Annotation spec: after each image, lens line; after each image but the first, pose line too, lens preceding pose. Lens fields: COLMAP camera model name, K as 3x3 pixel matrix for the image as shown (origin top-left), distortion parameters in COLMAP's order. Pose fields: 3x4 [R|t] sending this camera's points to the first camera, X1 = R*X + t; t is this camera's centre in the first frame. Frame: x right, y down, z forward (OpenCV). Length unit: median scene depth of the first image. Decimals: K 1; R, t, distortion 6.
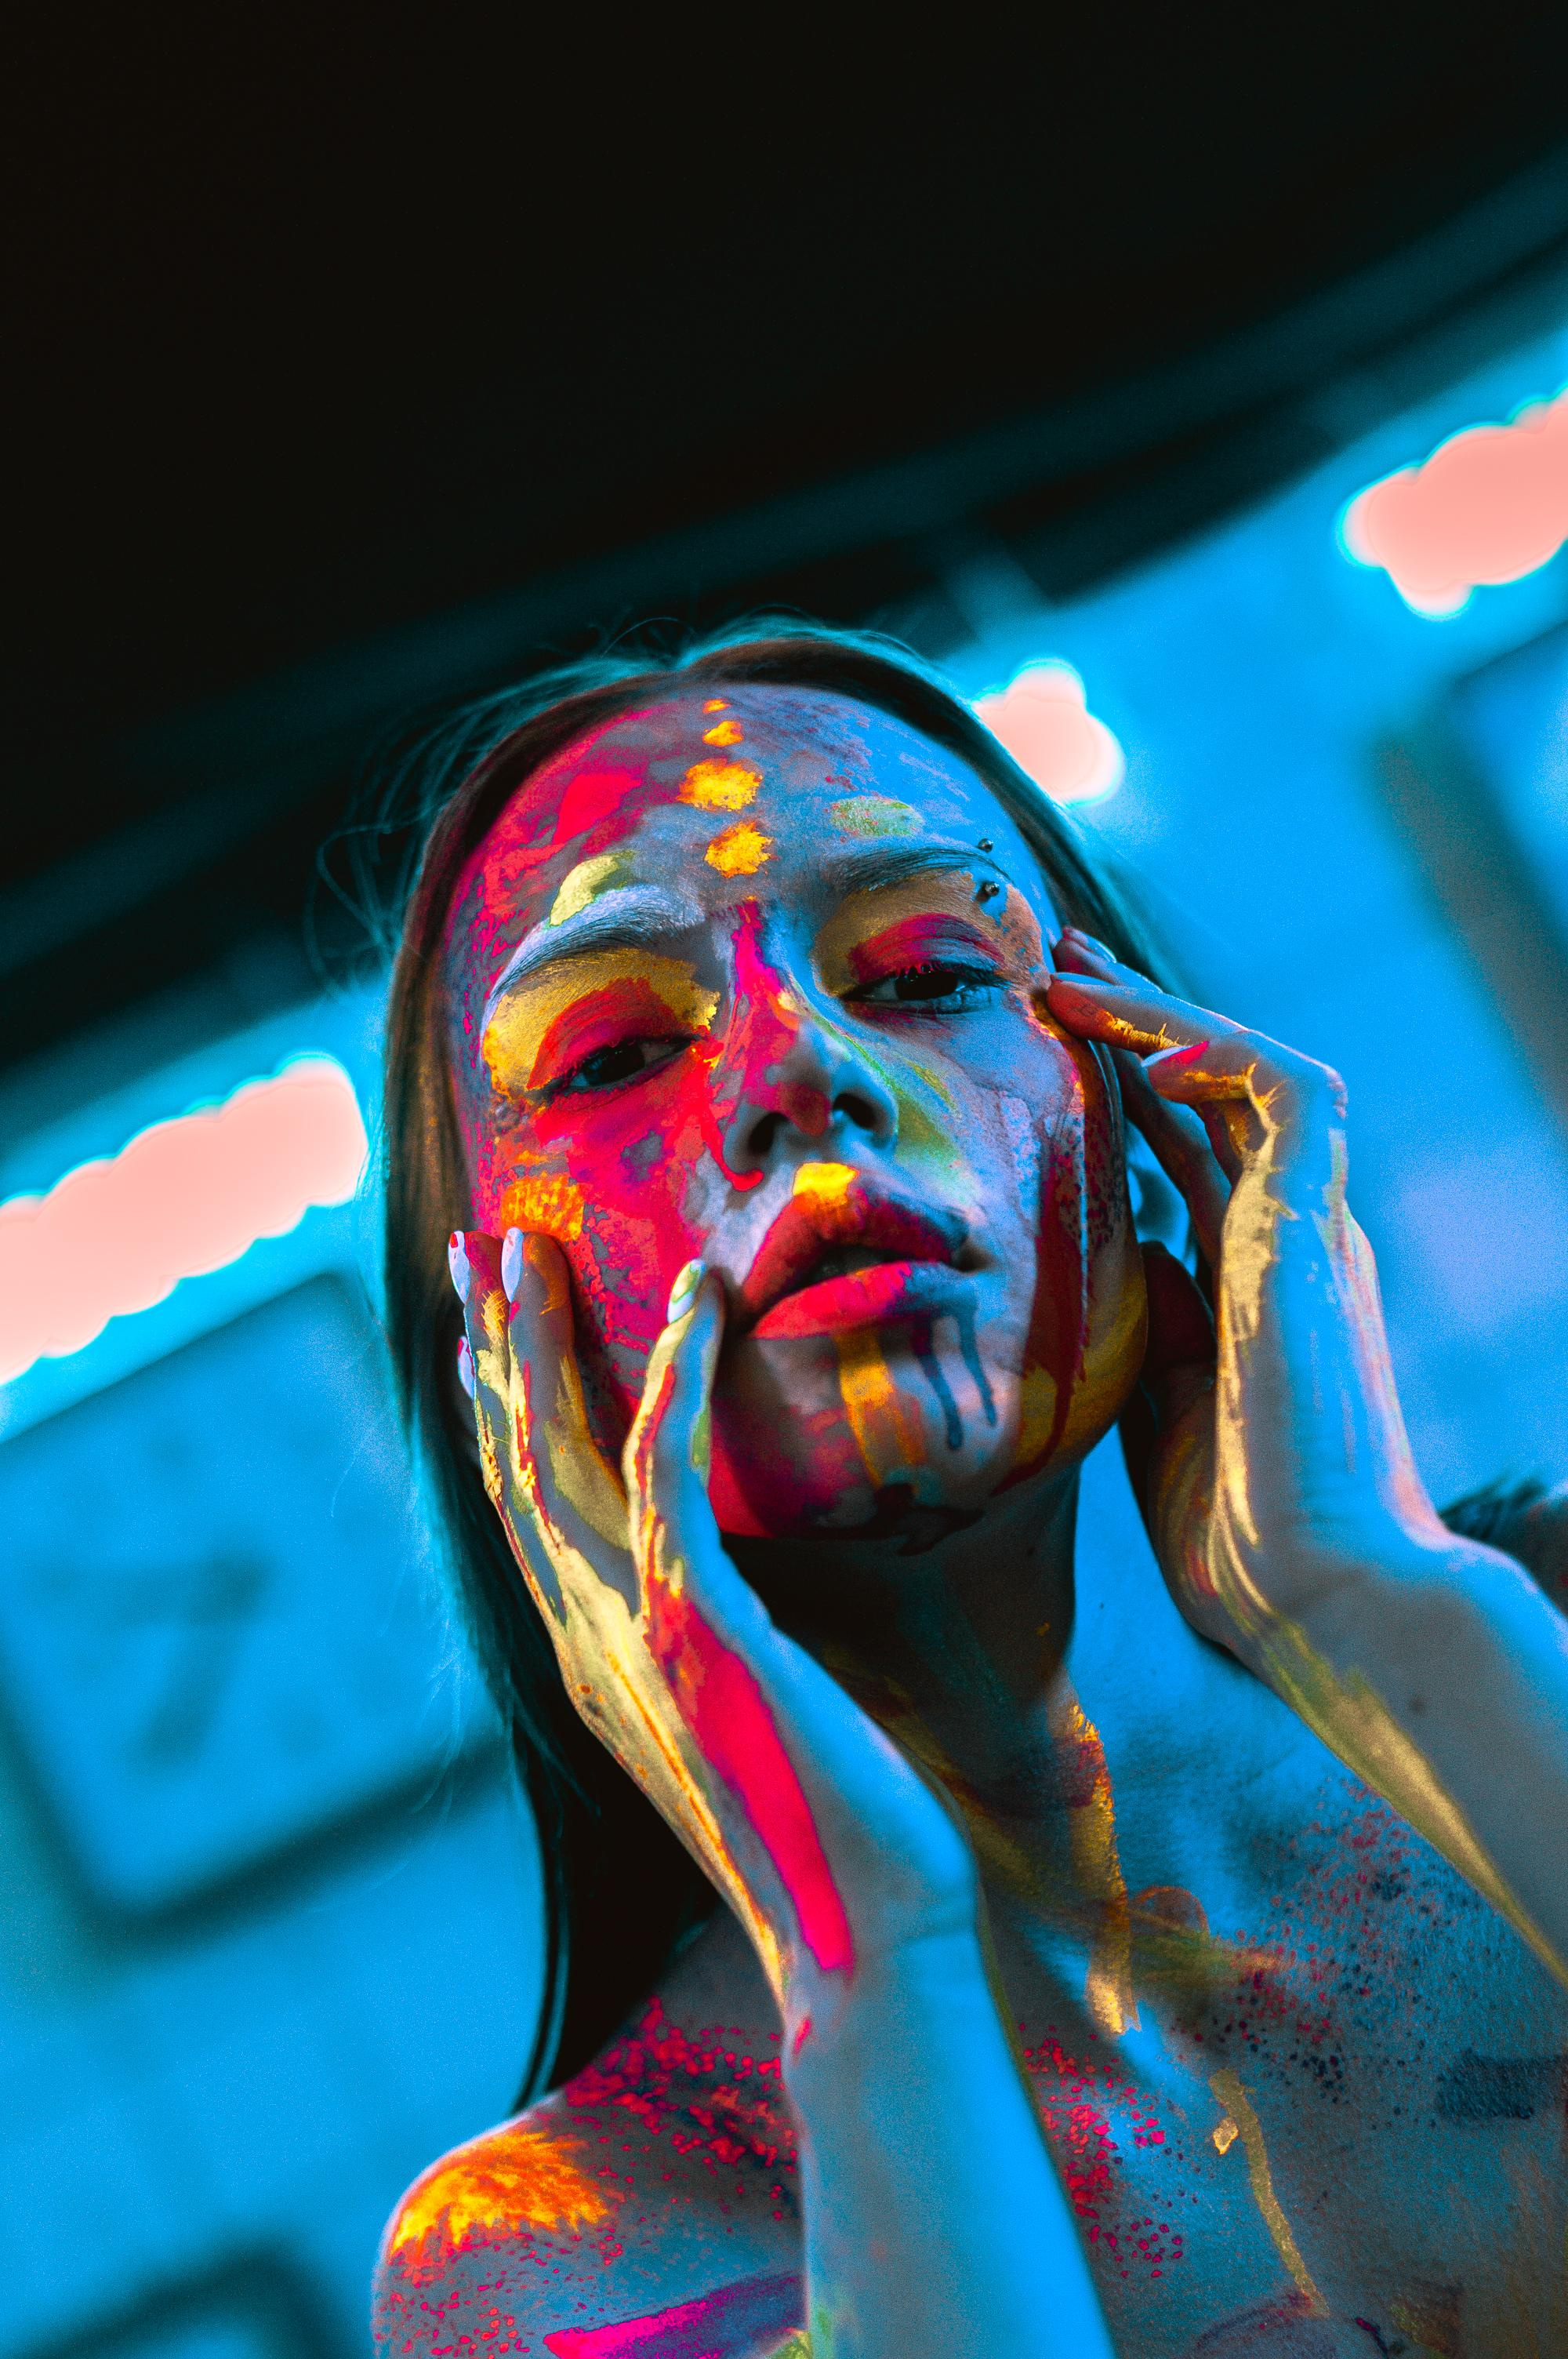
lens RADIAL K [[3548.1, 0, 784.0], [0, 3548.1, 1179.5], [0, 0, 1]] dist [0.026413, 0.006033]
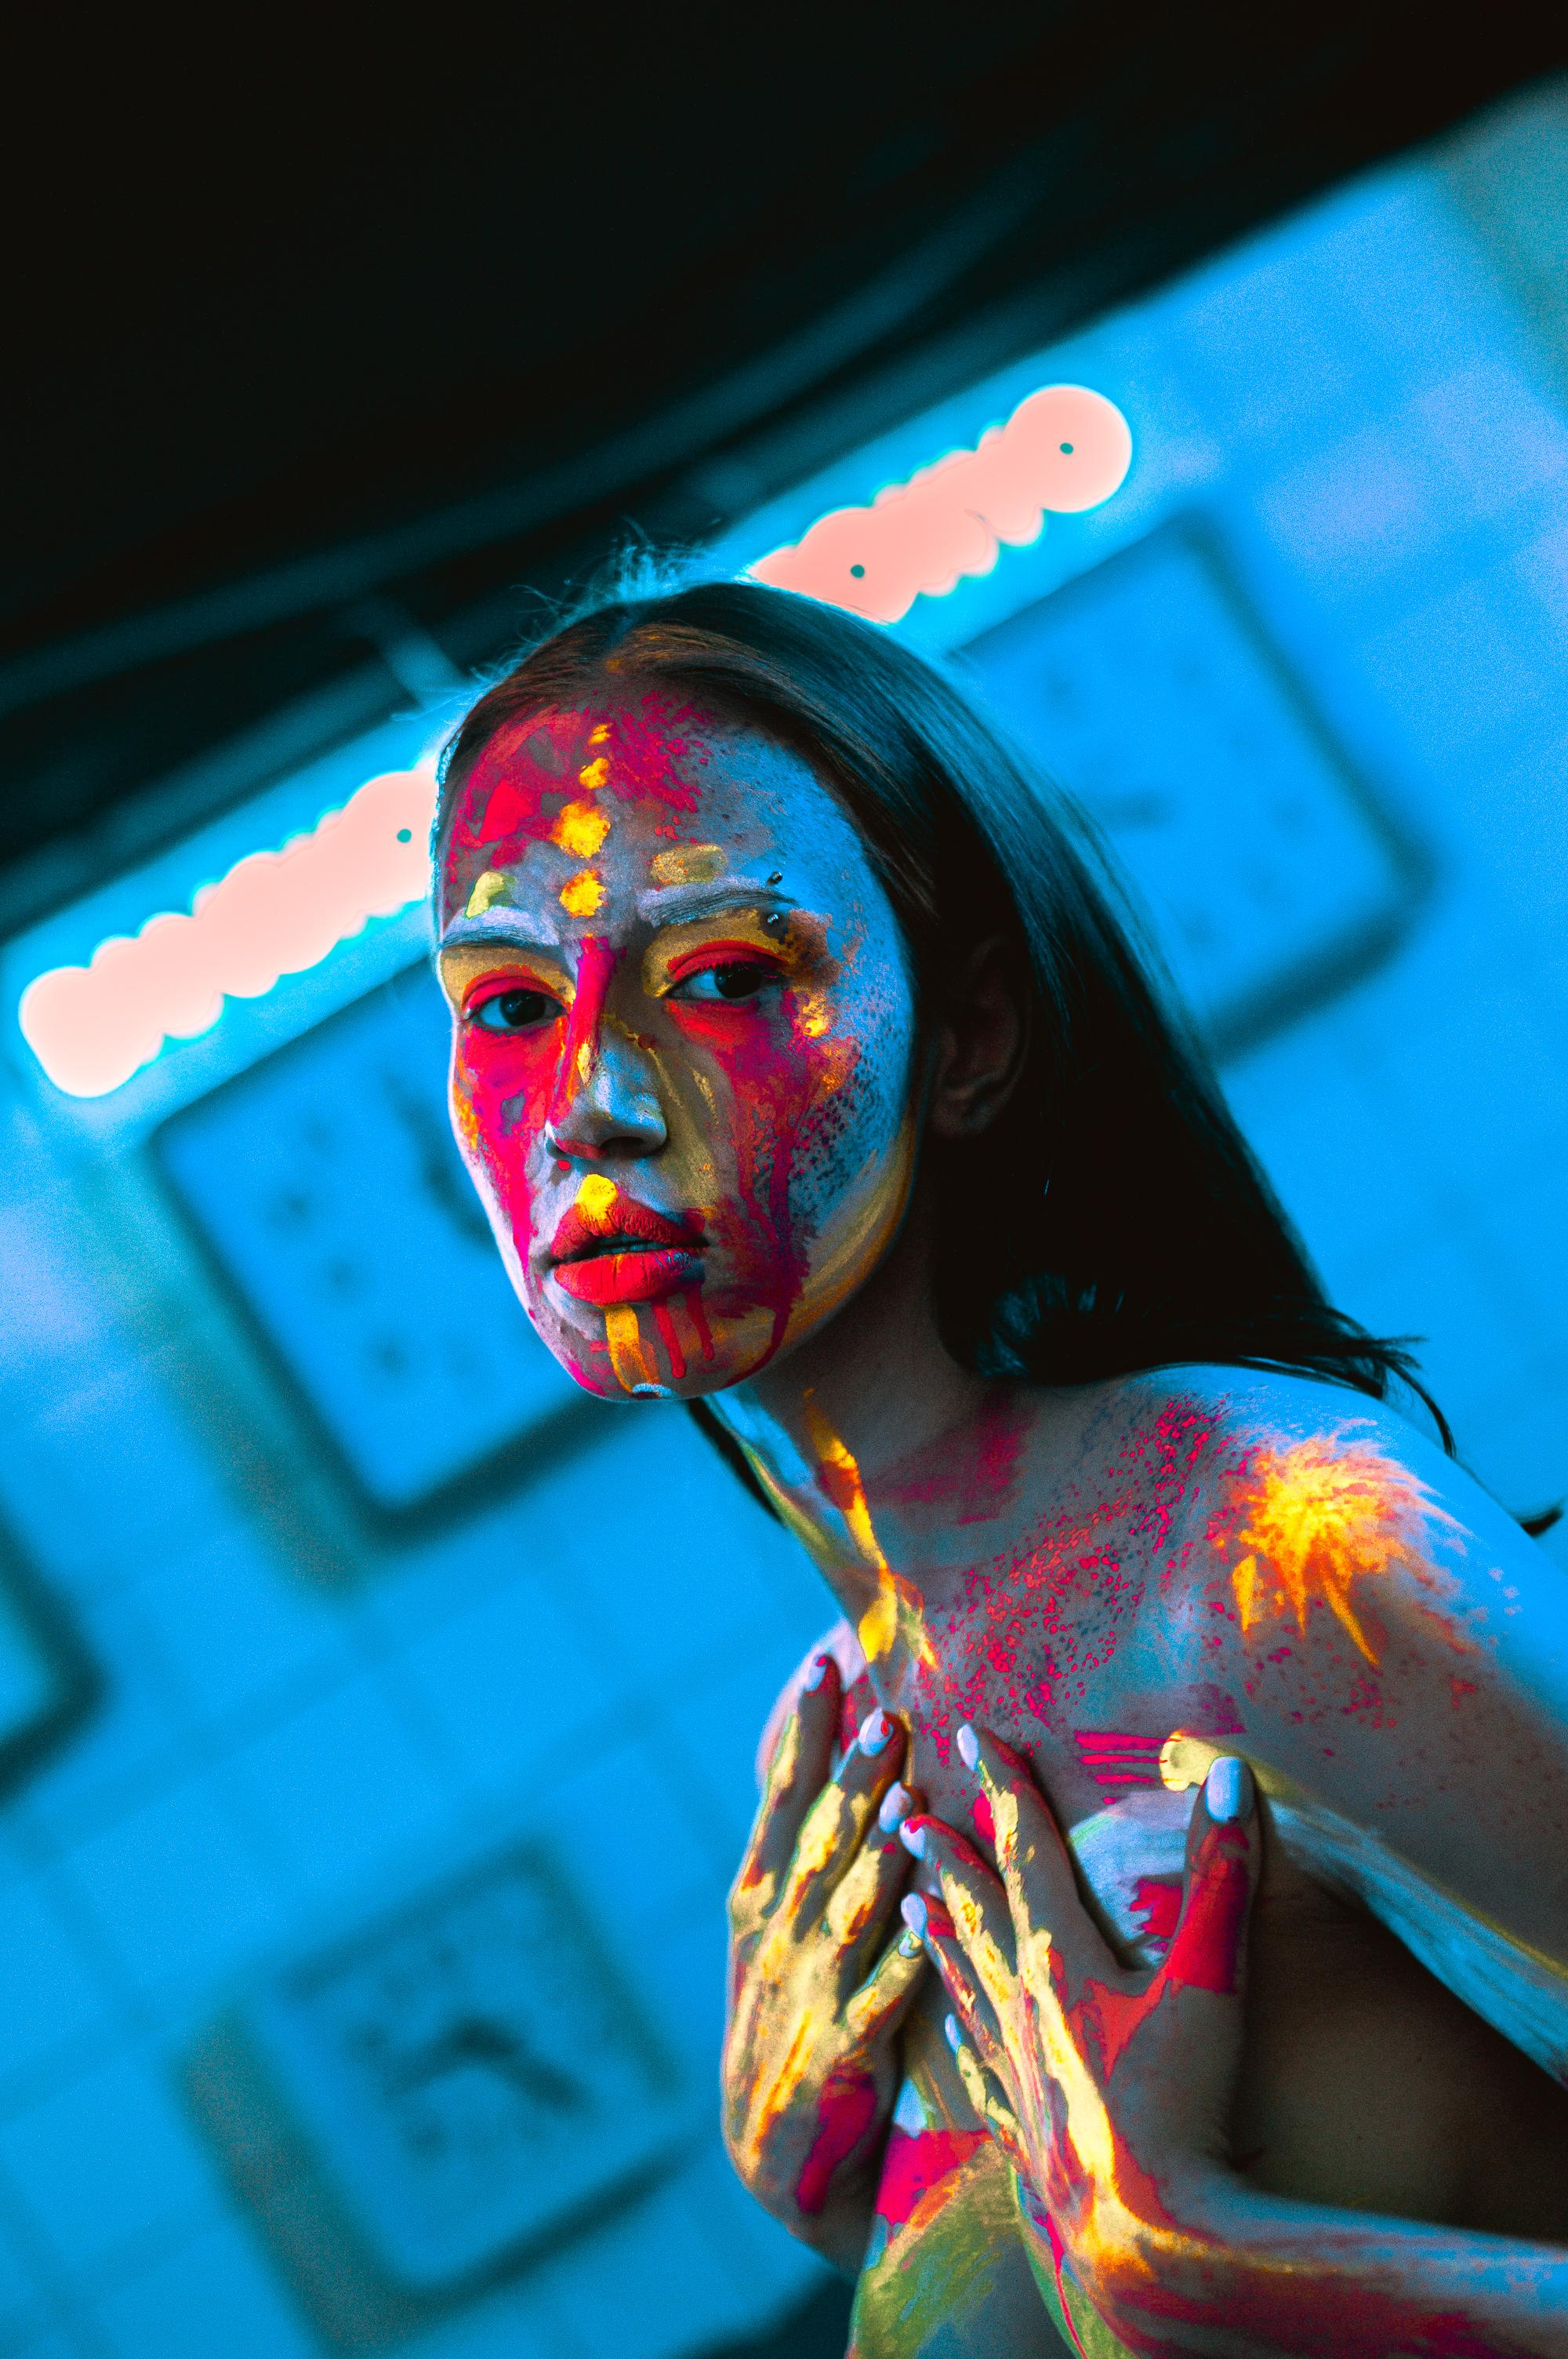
lens RADIAL K [[3487.1, 0, 729.0], [0, 3487.1, 1169.4], [0, 0, 1]] dist [0.067615, 0.054508]
pose [[0.944834, 0.135548, -0.298188, 0.452457], [0.036517, 0.861093, 0.507135, -0.676794], [0.325509, -0.490047, 0.808639, -0.118798]]
